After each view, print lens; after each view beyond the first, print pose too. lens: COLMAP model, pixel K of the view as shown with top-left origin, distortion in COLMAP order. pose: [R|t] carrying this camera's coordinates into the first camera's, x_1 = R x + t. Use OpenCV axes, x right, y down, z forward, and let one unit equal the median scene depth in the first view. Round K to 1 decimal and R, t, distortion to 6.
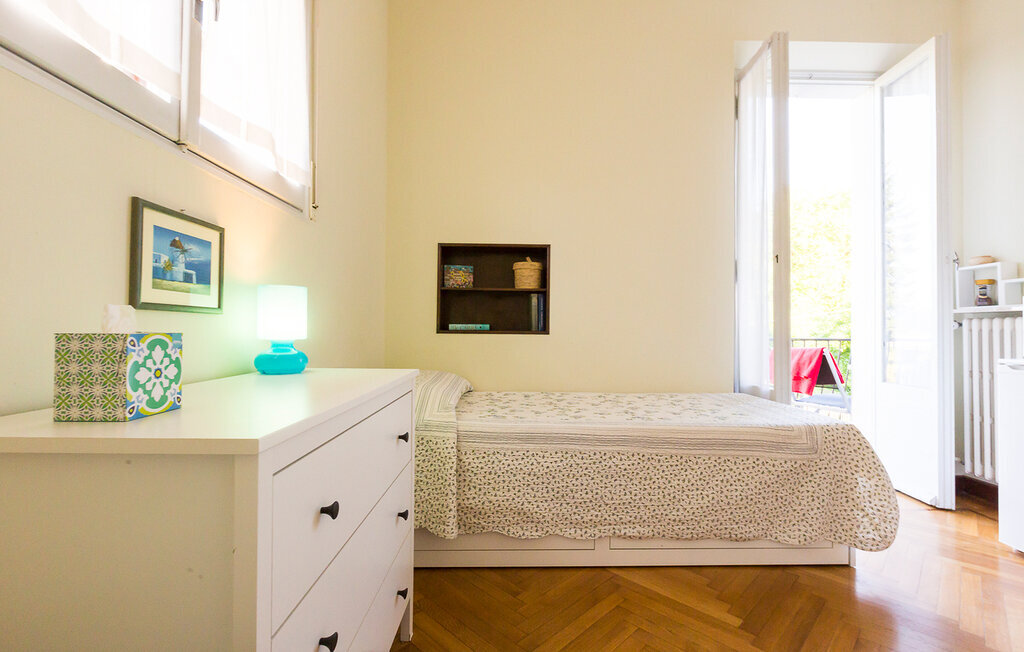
lens RADIAL K [[454.9, 0, 511.4], [0, 454.9, 322.1], [0, 0, 1]] dist [-0.000828, -0.000001]
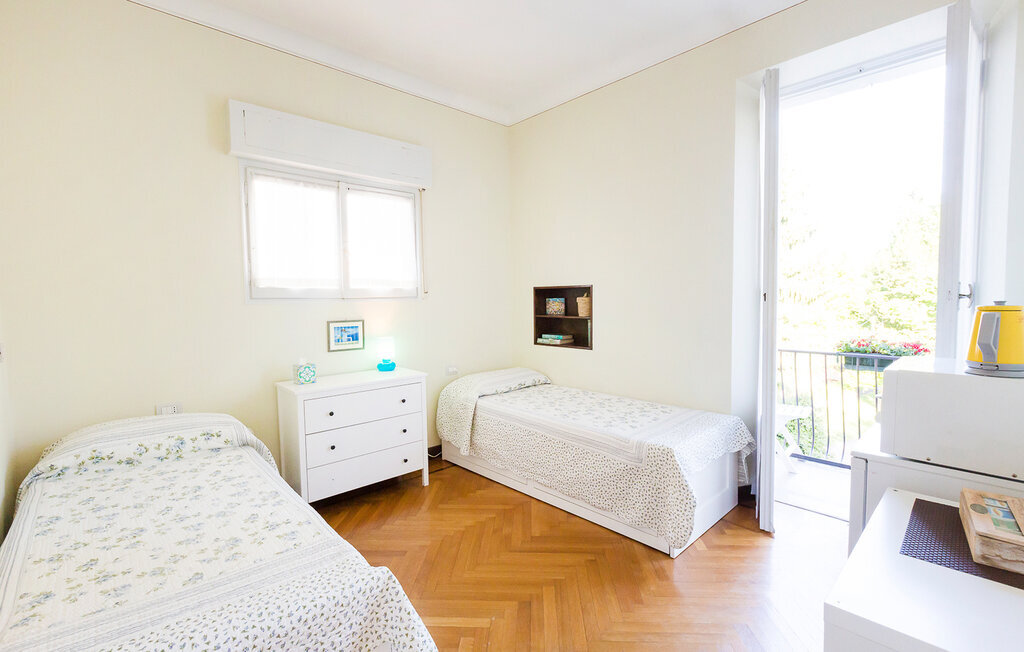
lens RADIAL K [[454.4, 0, 513.2], [0, 454.4, 343.0], [0, 0, 1]] dist [0.000933, 0.000117]
pose [[0.651655, 0.050216, -0.756851, 1.470155], [0.035193, 0.994730, 0.096301, -0.206186], [0.757698, -0.089390, 0.646454, -0.105689]]
